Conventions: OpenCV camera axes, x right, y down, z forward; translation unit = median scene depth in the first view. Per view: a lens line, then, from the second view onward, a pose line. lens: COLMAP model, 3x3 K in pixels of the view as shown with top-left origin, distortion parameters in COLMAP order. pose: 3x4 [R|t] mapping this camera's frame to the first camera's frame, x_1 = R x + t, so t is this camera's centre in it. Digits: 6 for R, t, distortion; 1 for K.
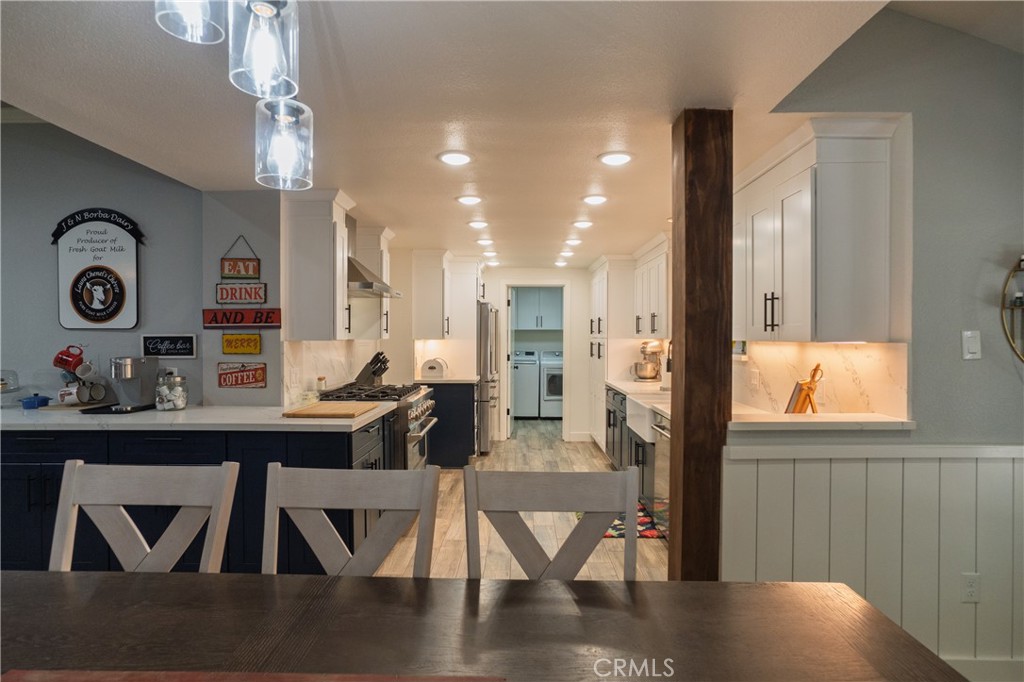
lens RADIAL K [[552.4, 0, 512.6], [0, 552.4, 341.0], [0, 0, 1]] dist [-0.000305, 0.000237]
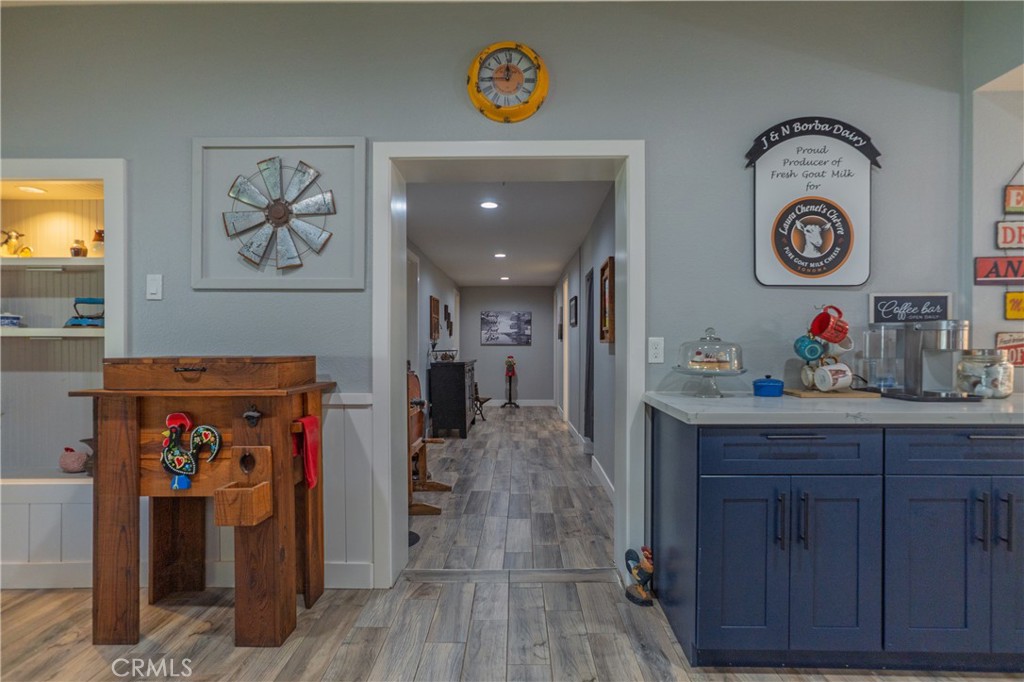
lens RADIAL K [[552.4, 0, 512.0], [0, 552.4, 341.7], [0, 0, 1]] dist [-0.000305, 0.000237]
pose [[0.999970, 0.001415, 0.007656, -1.146690], [-0.001350, 0.999963, -0.008494, 0.057692], [-0.007667, 0.008484, 0.999935, 0.288829]]
